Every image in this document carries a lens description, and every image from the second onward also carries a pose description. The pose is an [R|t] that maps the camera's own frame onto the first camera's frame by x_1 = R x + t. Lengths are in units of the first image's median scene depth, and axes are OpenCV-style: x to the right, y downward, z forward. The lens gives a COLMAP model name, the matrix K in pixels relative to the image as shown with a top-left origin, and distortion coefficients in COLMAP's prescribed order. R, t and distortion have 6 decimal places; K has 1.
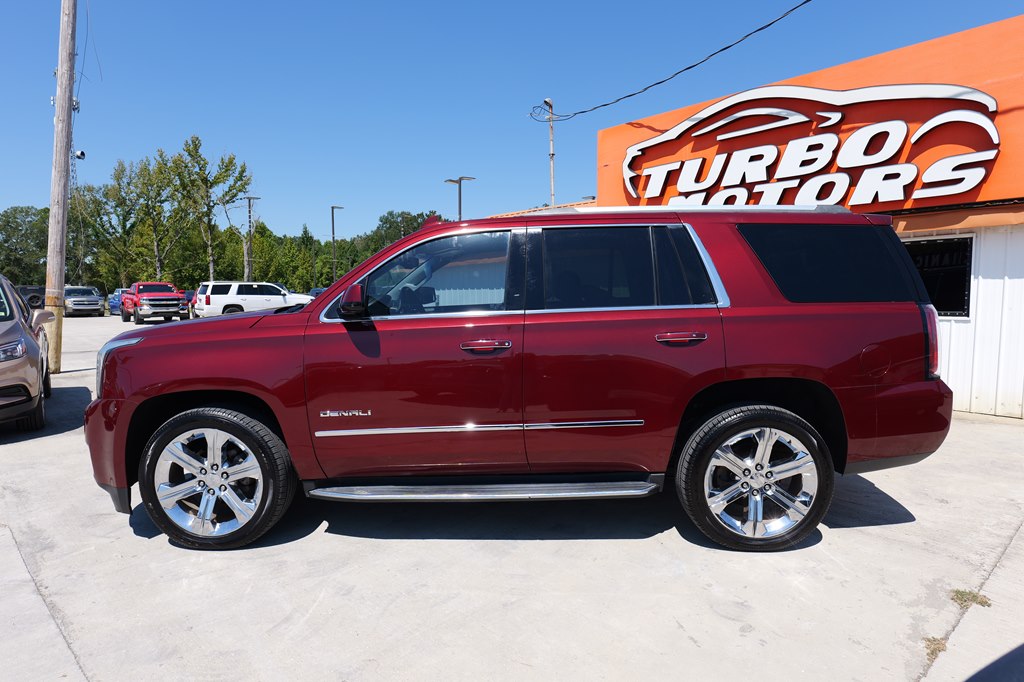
lens RADIAL K [[594.3, 0, 510.1], [0, 594.3, 345.6], [0, 0, 1]] dist [-0.017177, 0.007349]
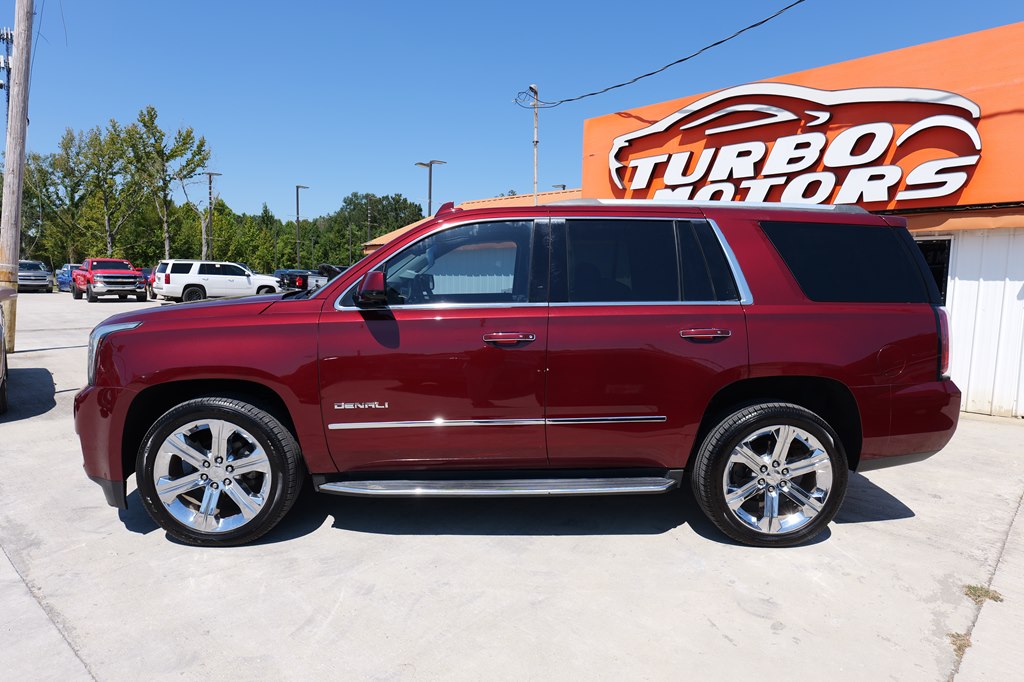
lens RADIAL K [[594.3, 0, 511.2], [0, 594.3, 343.3], [0, 0, 1]] dist [-0.017177, 0.007349]
pose [[0.997760, 0.019785, 0.063901, -0.046863], [-0.020980, 0.999616, 0.018084, -0.004188], [-0.063518, -0.019384, 0.997792, 0.012819]]
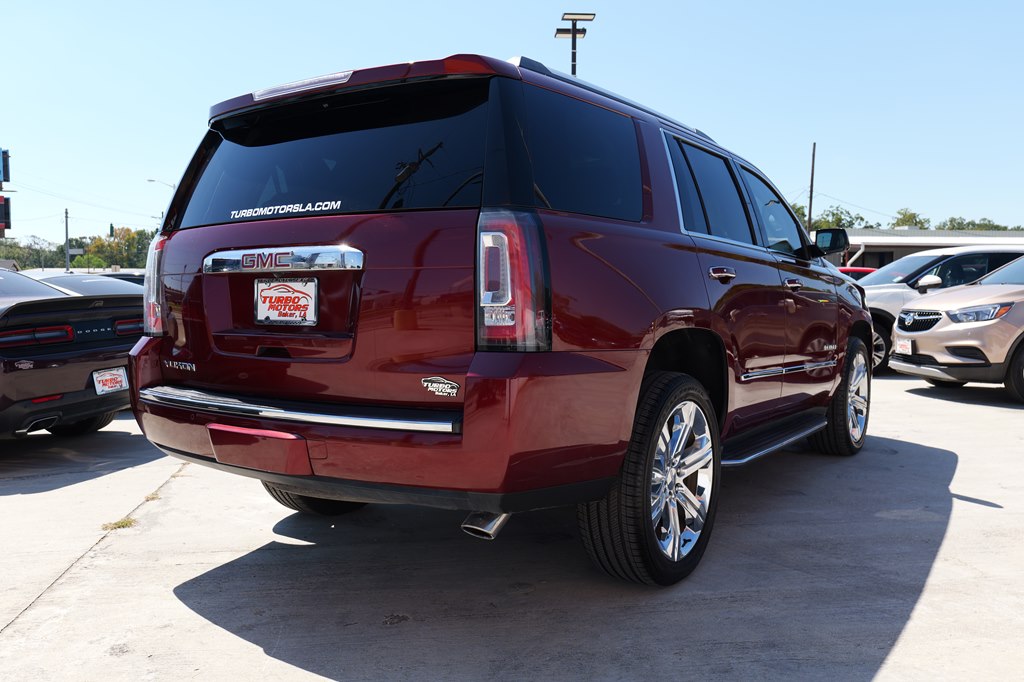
lens RADIAL K [[837.2, 0, 518.9], [0, 837.2, 340.5], [0, 0, 1]] dist [0.006665, -0.005985]
pose [[-0.532601, 0.058405, -0.844349, 0.654750], [-0.069784, 0.991189, 0.112580, -0.042620], [0.843485, 0.118882, -0.523833, 0.932705]]
